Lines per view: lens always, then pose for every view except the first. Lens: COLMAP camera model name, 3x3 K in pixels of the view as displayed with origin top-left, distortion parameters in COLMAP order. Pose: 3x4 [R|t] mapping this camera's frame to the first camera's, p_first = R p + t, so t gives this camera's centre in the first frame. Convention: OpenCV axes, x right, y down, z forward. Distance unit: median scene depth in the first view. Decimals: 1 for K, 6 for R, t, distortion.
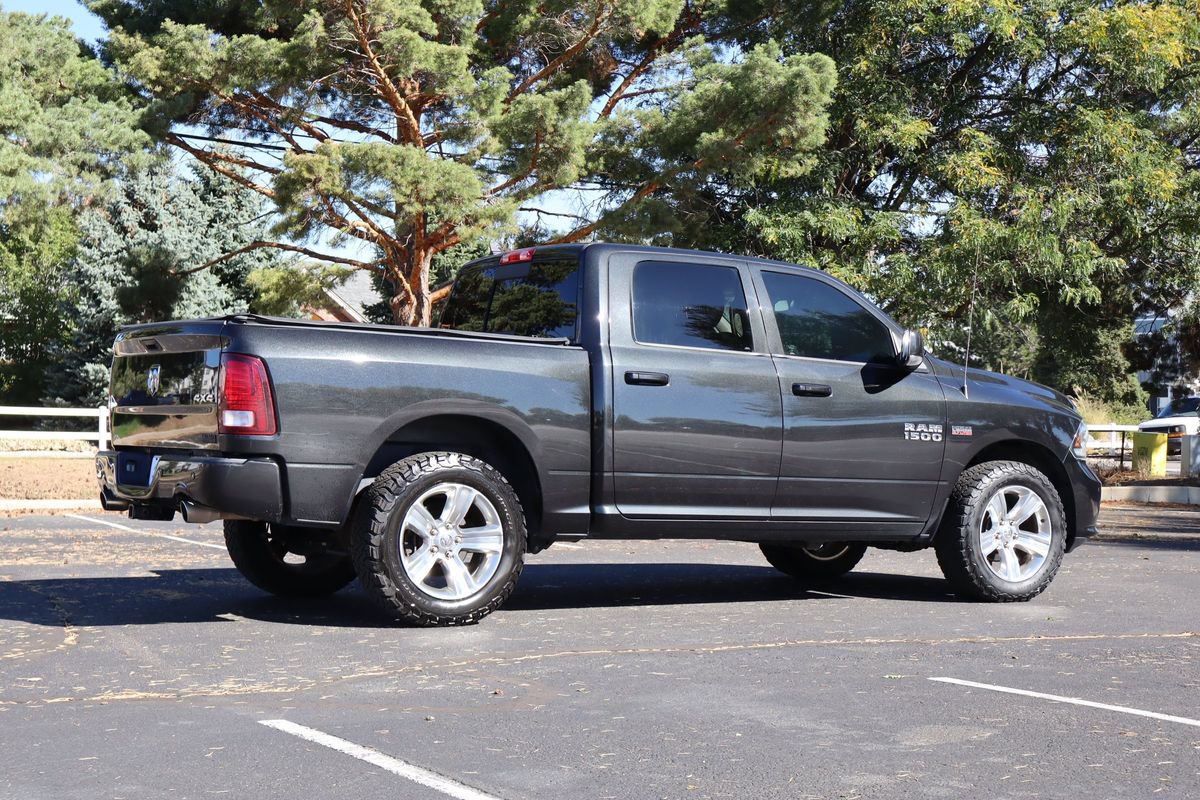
lens RADIAL K [[1919.4, 0, 600.0], [0, 1919.4, 400.0], [0, 0, 1]] dist [-0.026456, 0.097750]
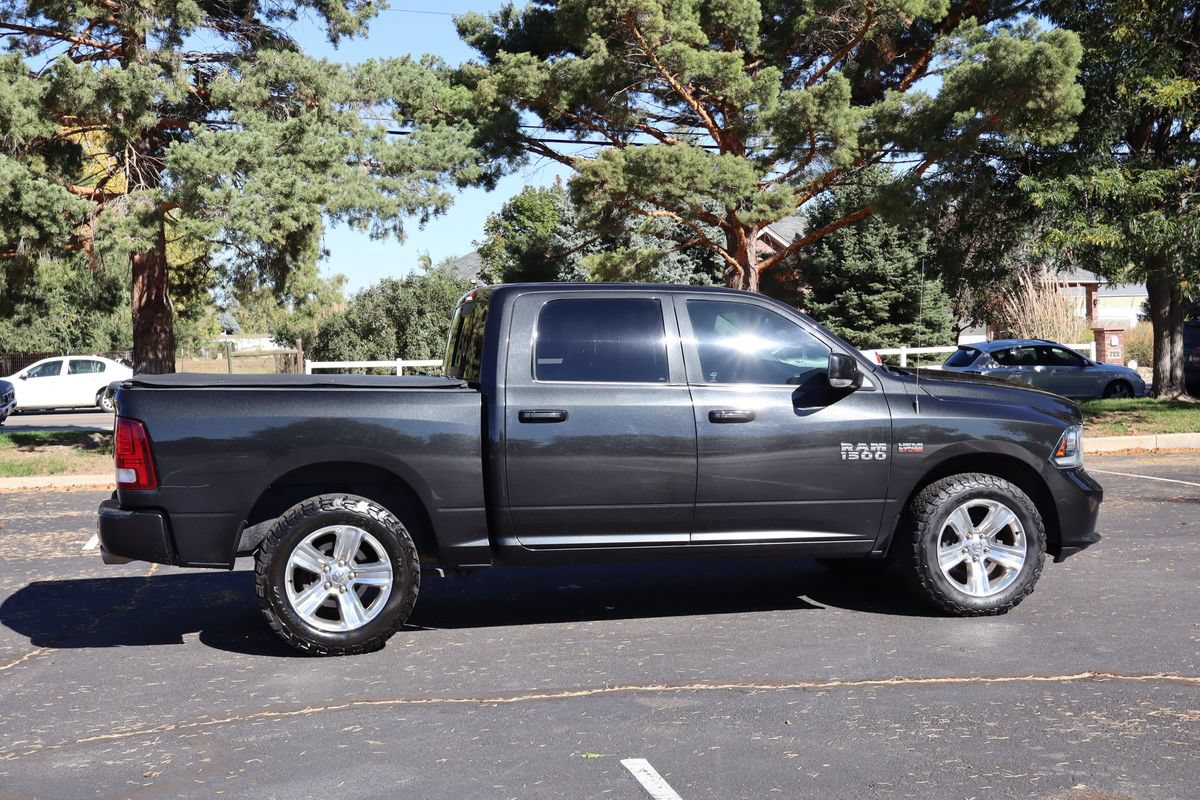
lens RADIAL K [[1574.3, 0, 600.0], [0, 1574.3, 400.0], [0, 0, 1]] dist [0.001068, -0.071272]
pose [[0.949840, -0.023235, -0.311873, 0.144515], [0.039193, 0.998218, 0.044997, -0.025734], [0.310271, -0.054964, 0.949058, 0.087207]]
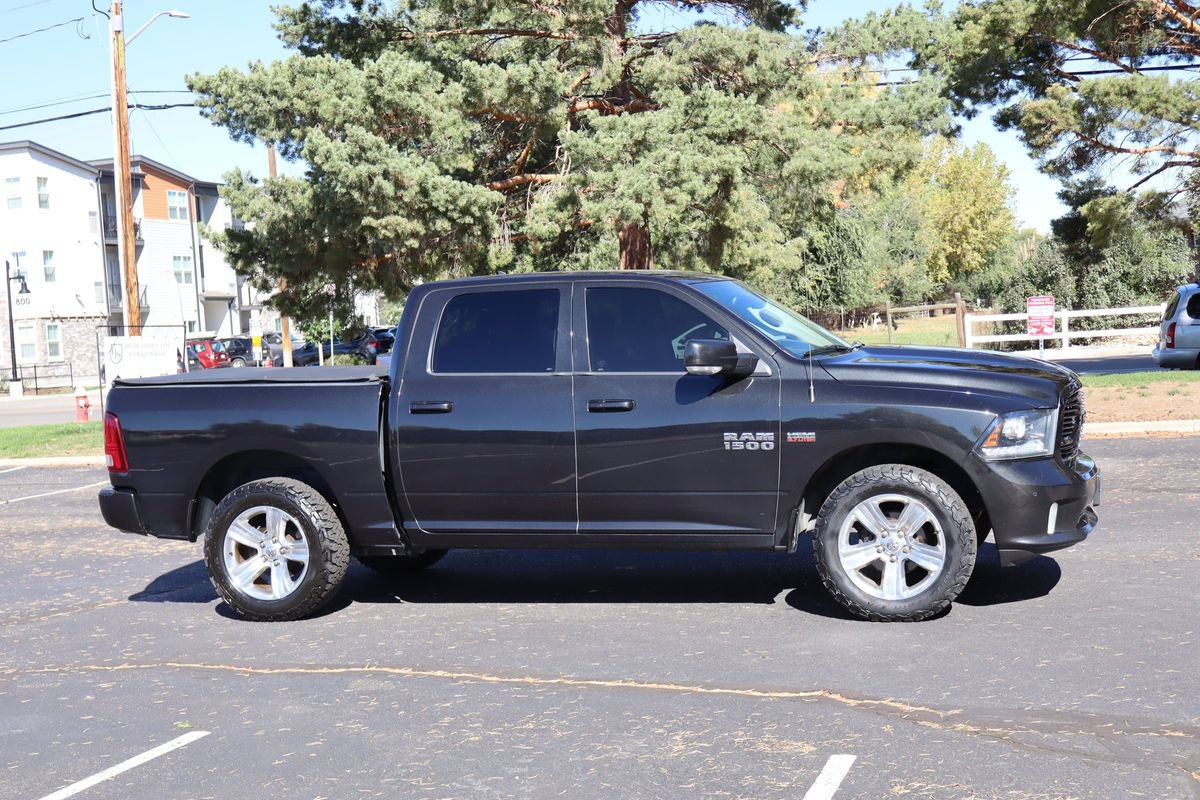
lens RADIAL K [[1616.6, 0, 600.0], [0, 1616.6, 400.0], [0, 0, 1]] dist [0.002227, -0.028161]
pose [[0.665974, -0.018872, -0.745736, 0.351481], [0.079532, 0.995778, 0.045826, -0.022527], [0.741723, -0.089829, 0.664664, 0.203459]]
